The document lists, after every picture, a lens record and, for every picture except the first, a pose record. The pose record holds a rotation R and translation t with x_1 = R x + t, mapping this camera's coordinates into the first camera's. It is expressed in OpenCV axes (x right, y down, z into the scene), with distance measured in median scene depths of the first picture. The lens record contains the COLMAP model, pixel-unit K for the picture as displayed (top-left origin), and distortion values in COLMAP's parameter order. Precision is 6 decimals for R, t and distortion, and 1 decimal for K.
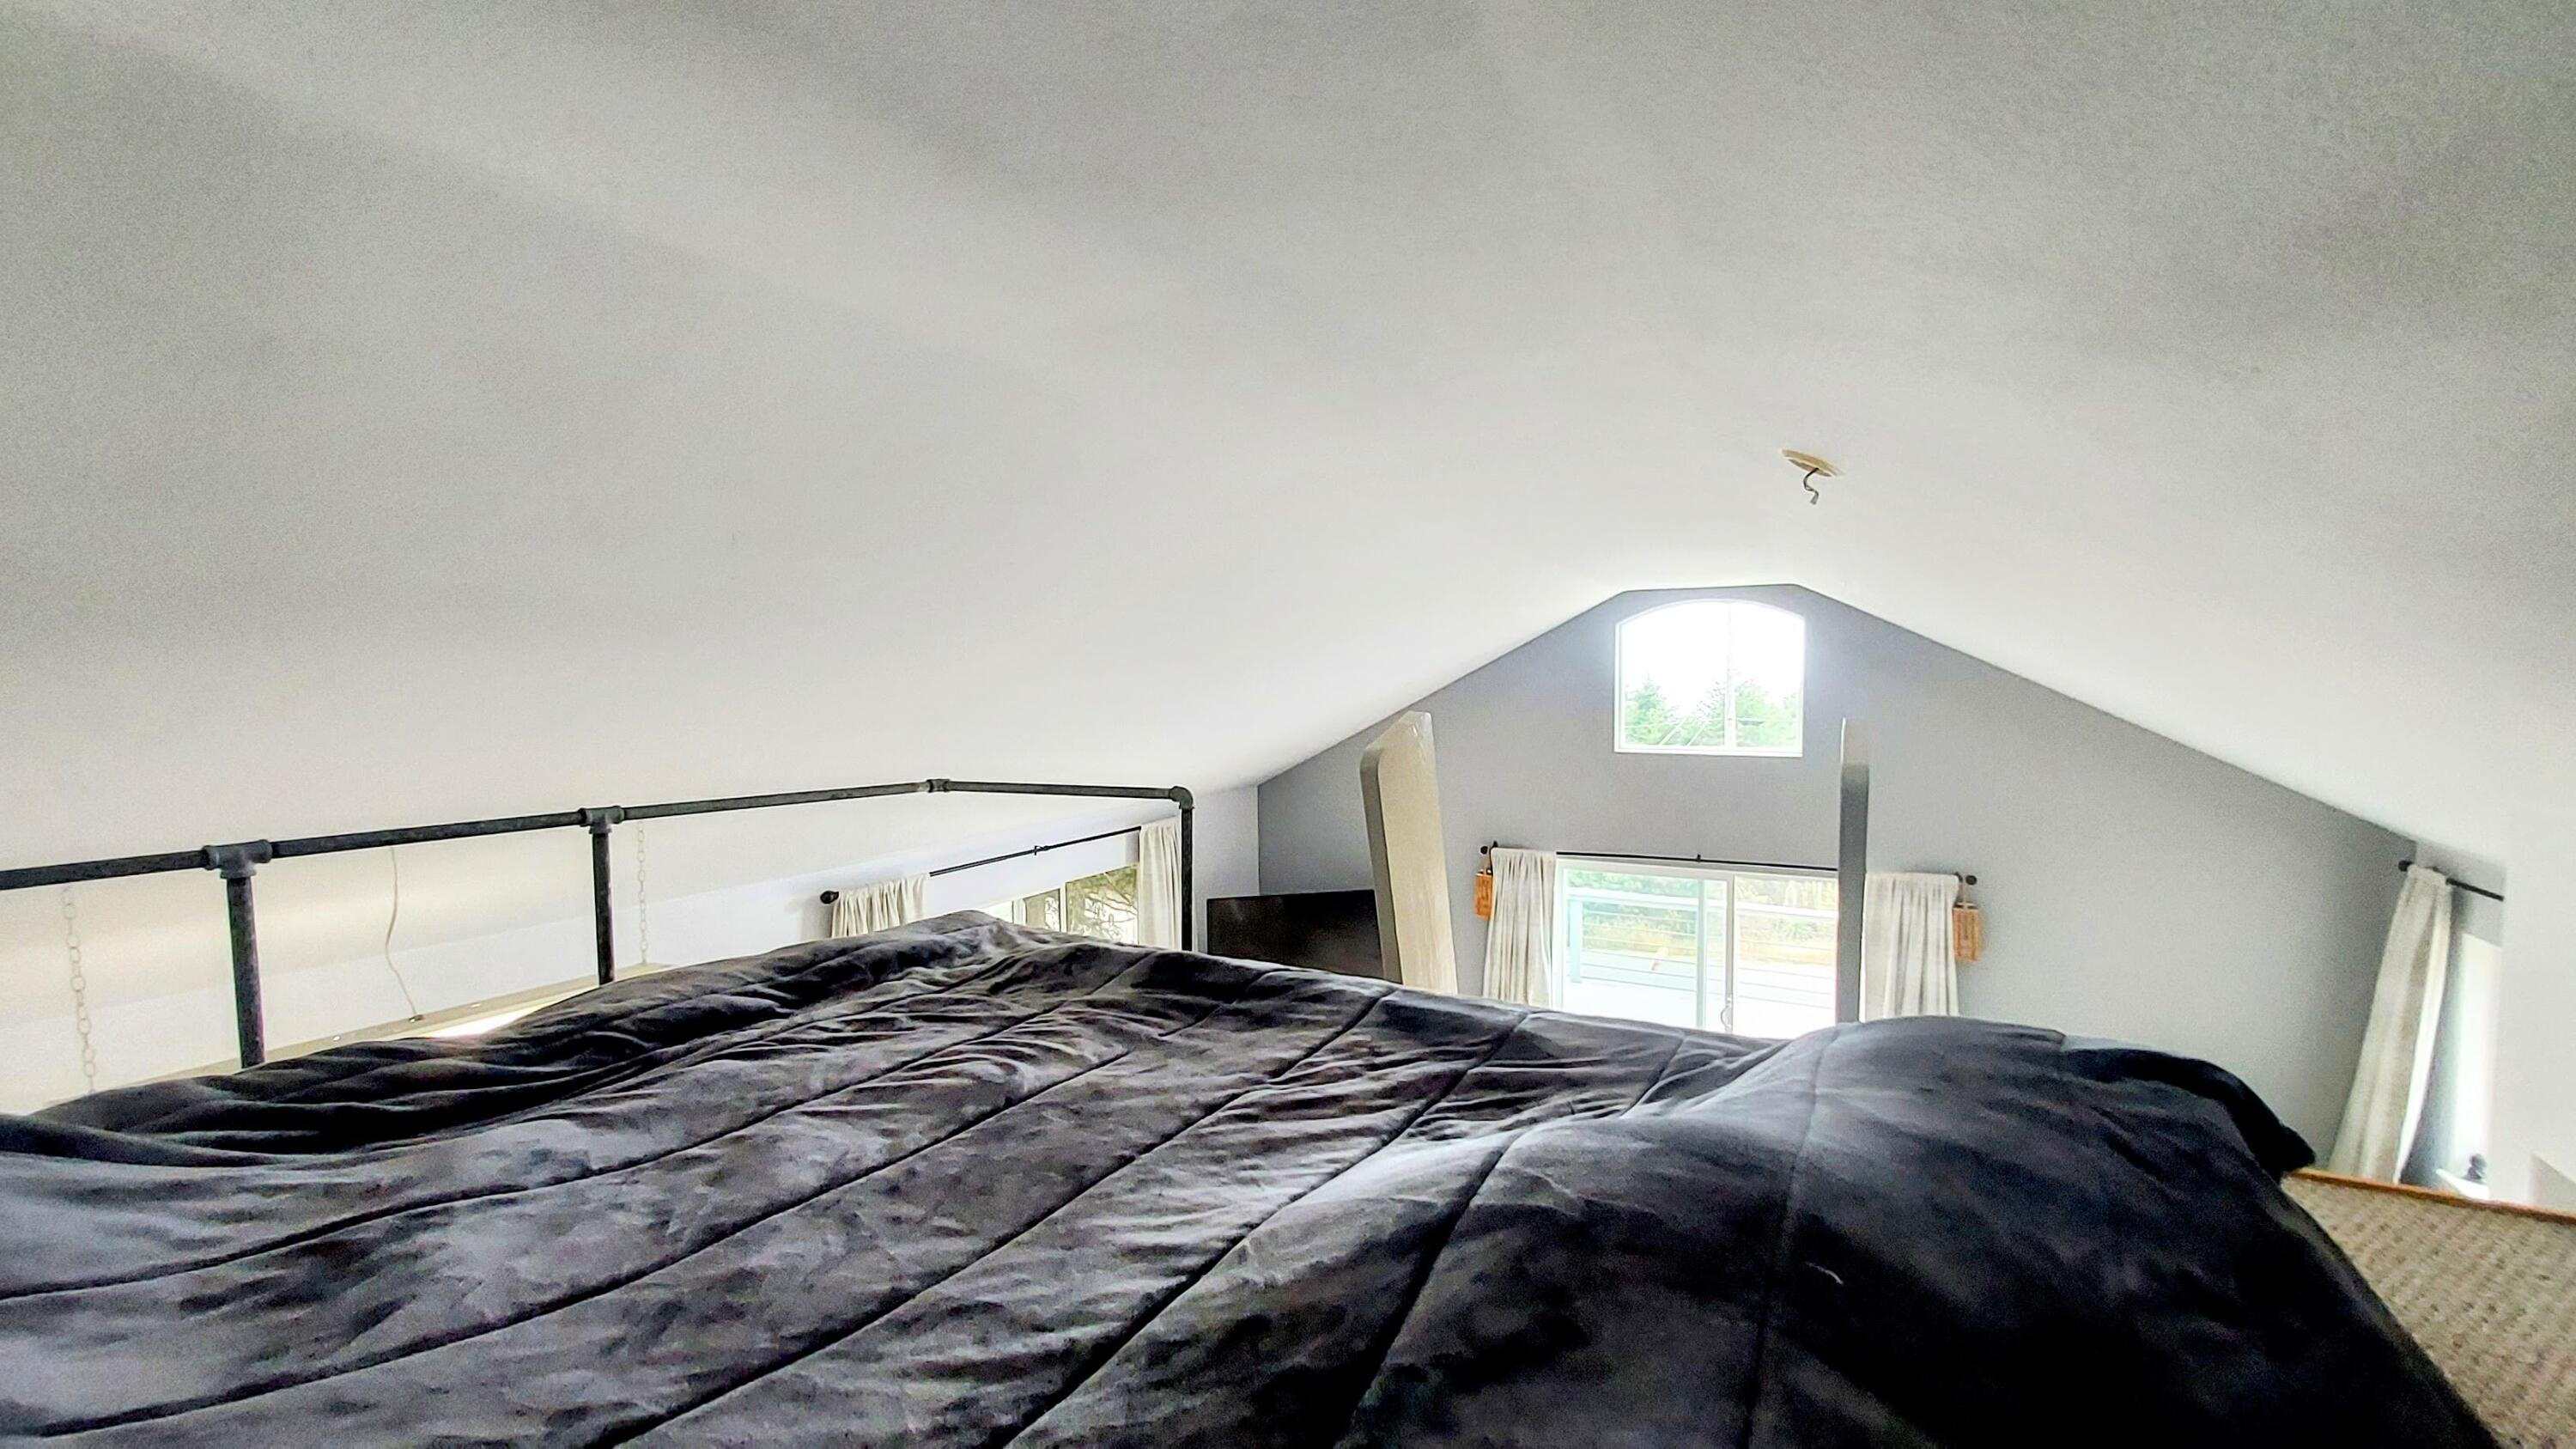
lens RADIAL K [[1011.2, 0, 1336.7], [0, 1011.2, 736.7], [0, 0, 1]] dist [0.002849, -0.001101]
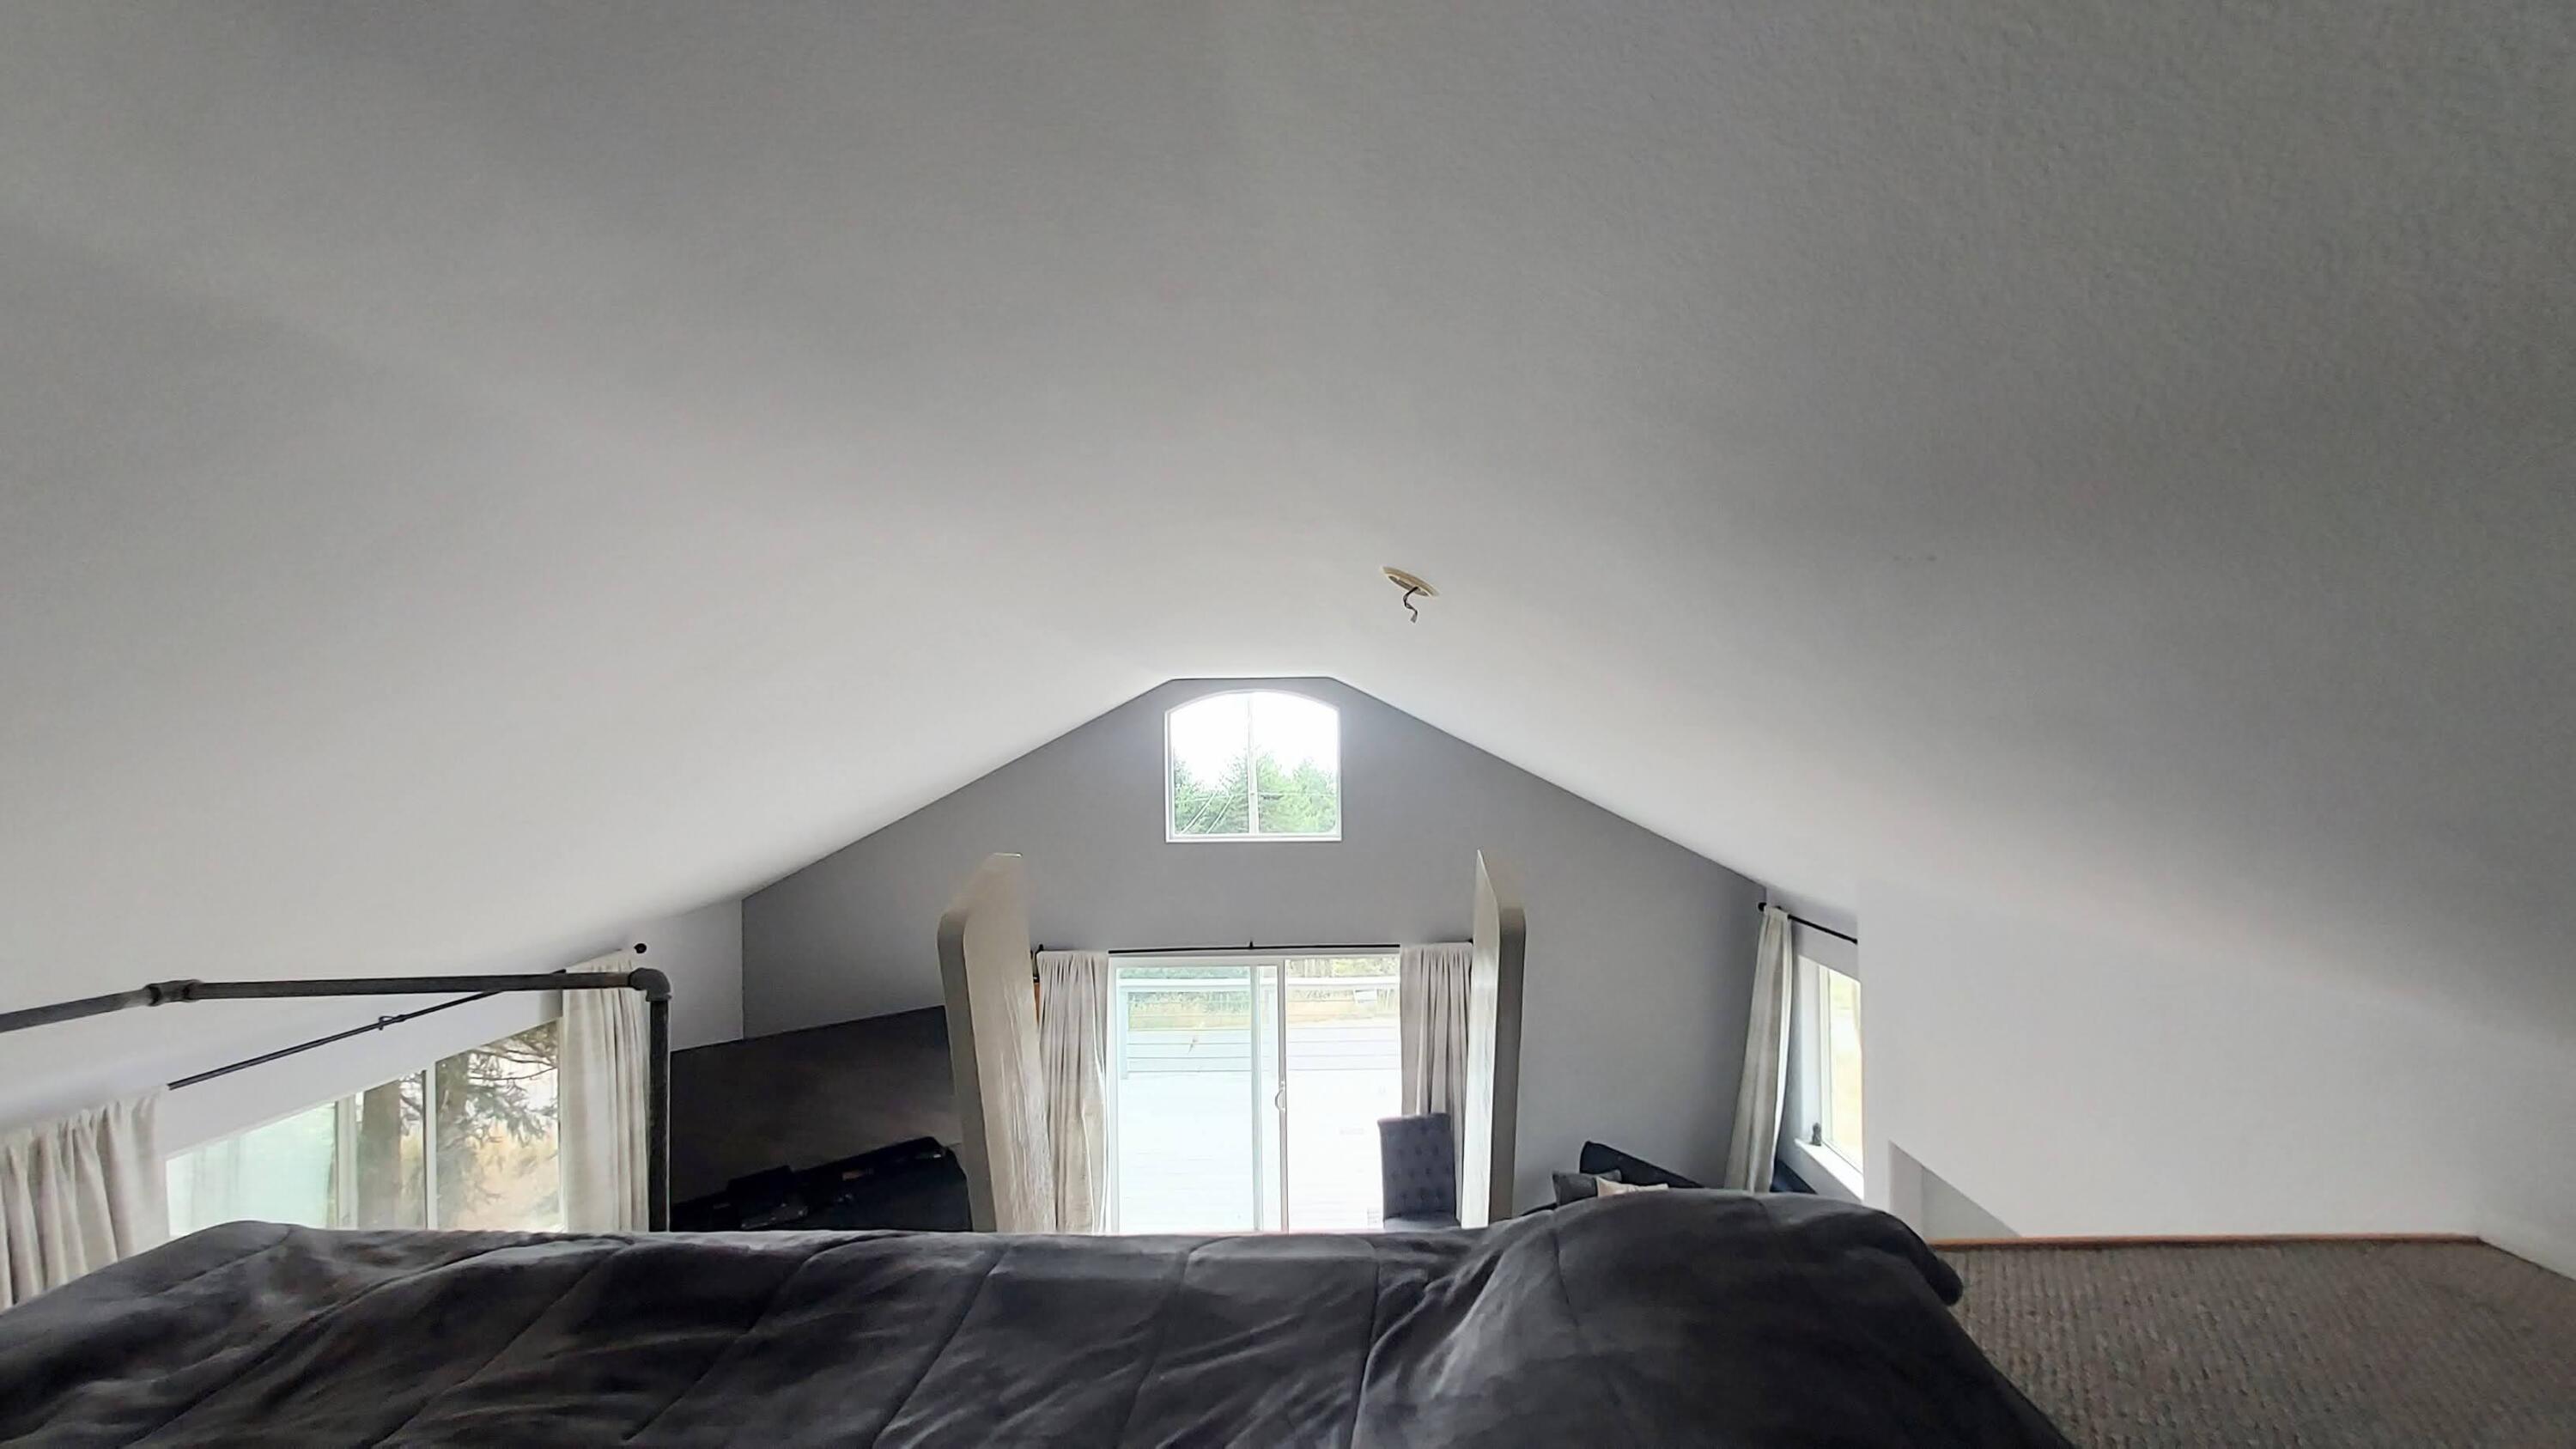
lens RADIAL K [[1011.2, 0, 1338.3], [0, 1011.2, 746.0], [0, 0, 1]] dist [0.002849, -0.001101]
pose [[0.894566, -0.004214, 0.446916, -0.037689], [0.032895, 0.997864, -0.056435, -0.050338], [-0.445723, 0.065187, 0.892794, 0.138850]]
